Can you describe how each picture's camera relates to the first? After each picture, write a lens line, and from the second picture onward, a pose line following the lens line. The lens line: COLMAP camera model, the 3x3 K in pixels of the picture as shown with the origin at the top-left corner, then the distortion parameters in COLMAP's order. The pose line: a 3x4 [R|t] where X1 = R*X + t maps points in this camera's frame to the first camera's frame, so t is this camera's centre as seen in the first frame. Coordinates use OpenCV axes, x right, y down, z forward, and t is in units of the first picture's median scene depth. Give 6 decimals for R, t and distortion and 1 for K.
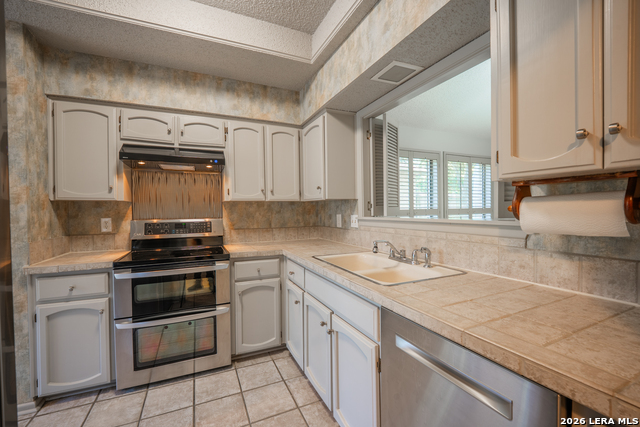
lens RADIAL K [[263.4, 0, 313.6], [0, 263.4, 214.5], [0, 0, 1]] dist [-0.006991, -0.000195]
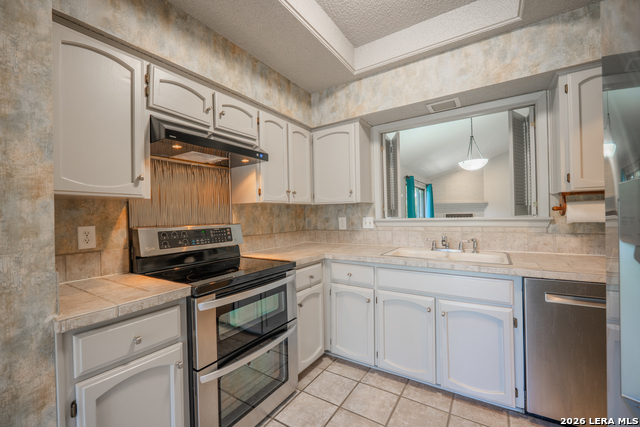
lens RADIAL K [[263.4, 0, 313.6], [0, 263.4, 214.5], [0, 0, 1]] dist [-0.006991, -0.000195]
pose [[0.847052, -0.005922, 0.531476, -0.664188], [0.019455, 0.999613, -0.019868, 0.008186], [-0.531153, 0.027170, 0.846840, 0.189522]]
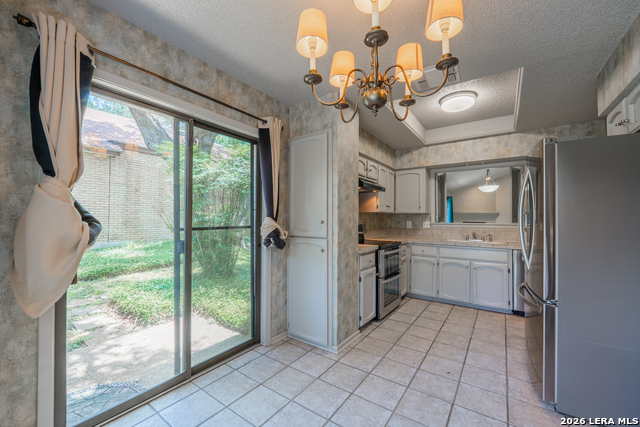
lens RADIAL K [[256.7, 0, 317.2], [0, 256.7, 214.7], [0, 0, 1]] dist [-0.000289, -0.000158]
pose [[0.863074, 0.026043, 0.504405, -1.551321], [-0.010251, 0.999367, -0.034058, 0.025317], [-0.504973, 0.024224, 0.862795, -0.223539]]
